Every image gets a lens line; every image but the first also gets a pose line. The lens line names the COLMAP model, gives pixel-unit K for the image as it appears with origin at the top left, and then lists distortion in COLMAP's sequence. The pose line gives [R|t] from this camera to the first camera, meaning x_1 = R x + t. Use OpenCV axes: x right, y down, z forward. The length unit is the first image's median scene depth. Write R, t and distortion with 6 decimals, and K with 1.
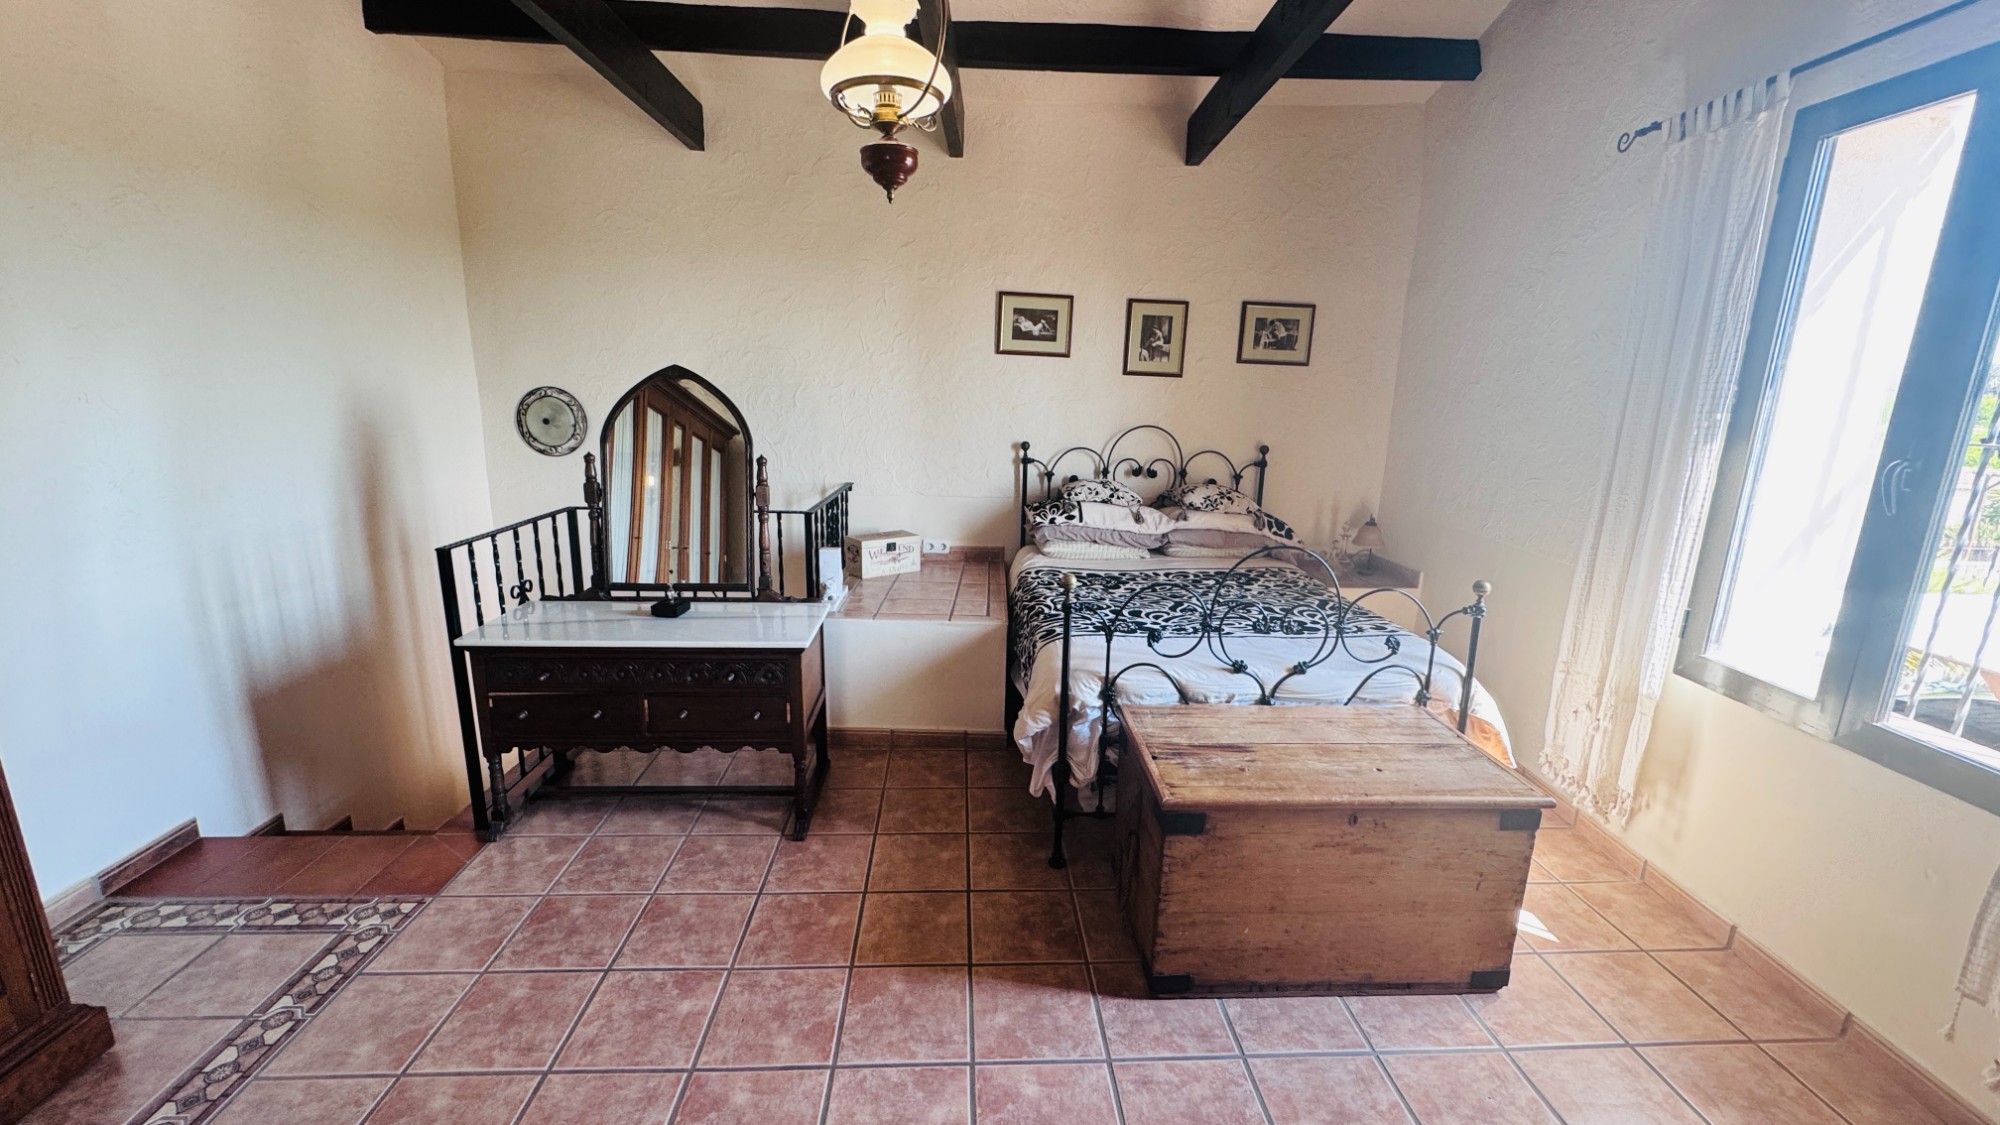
lens RADIAL K [[797.4, 0, 1002.9], [0, 797.4, 563.2], [0, 0, 1]] dist [-0.003083, -0.000159]
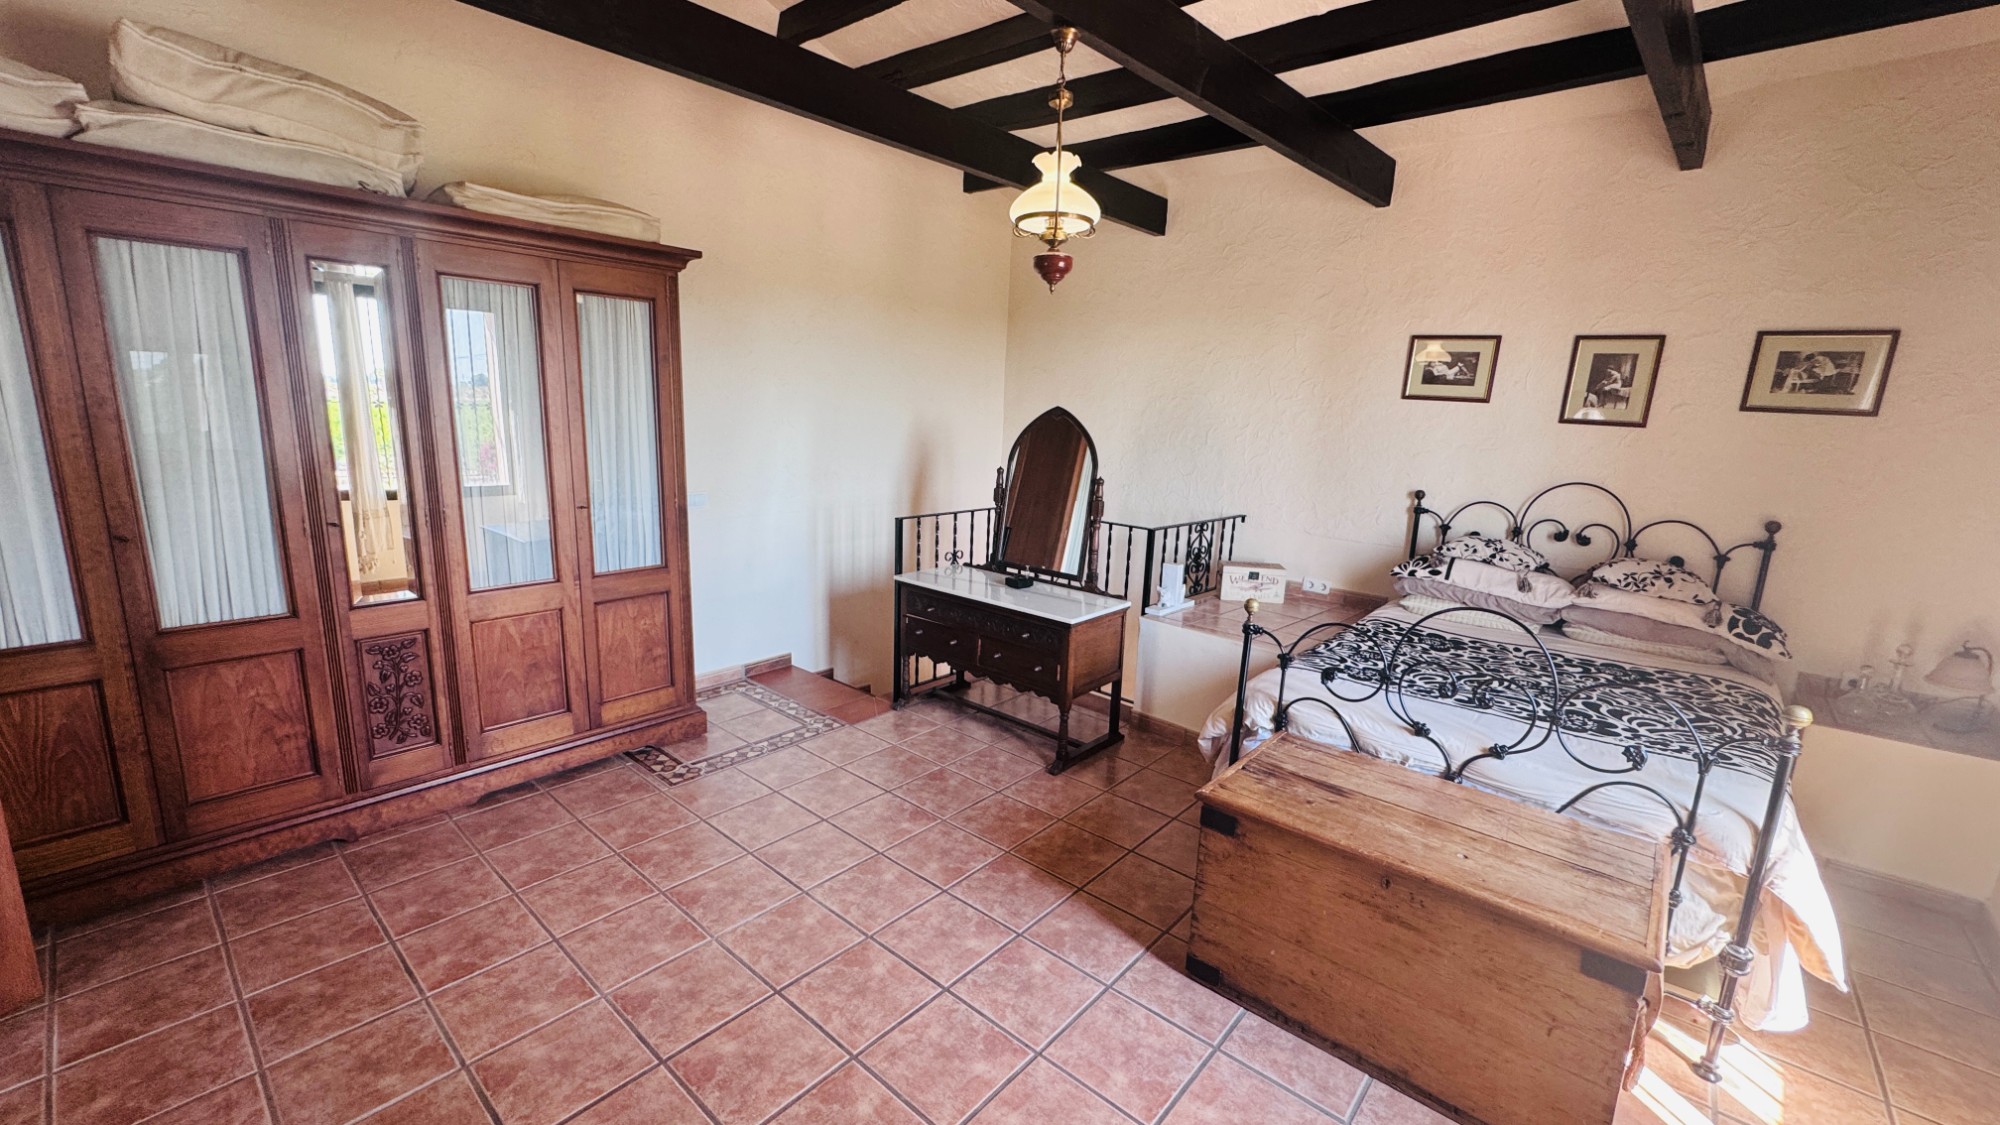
lens RADIAL K [[797.4, 0, 1000.2], [0, 797.4, 562.2], [0, 0, 1]] dist [-0.003083, -0.000159]
pose [[0.724270, 0.139648, -0.675227, 0.461348], [-0.175564, 0.984350, 0.015264, 0.007457], [0.666791, 0.107490, 0.737452, -0.033193]]
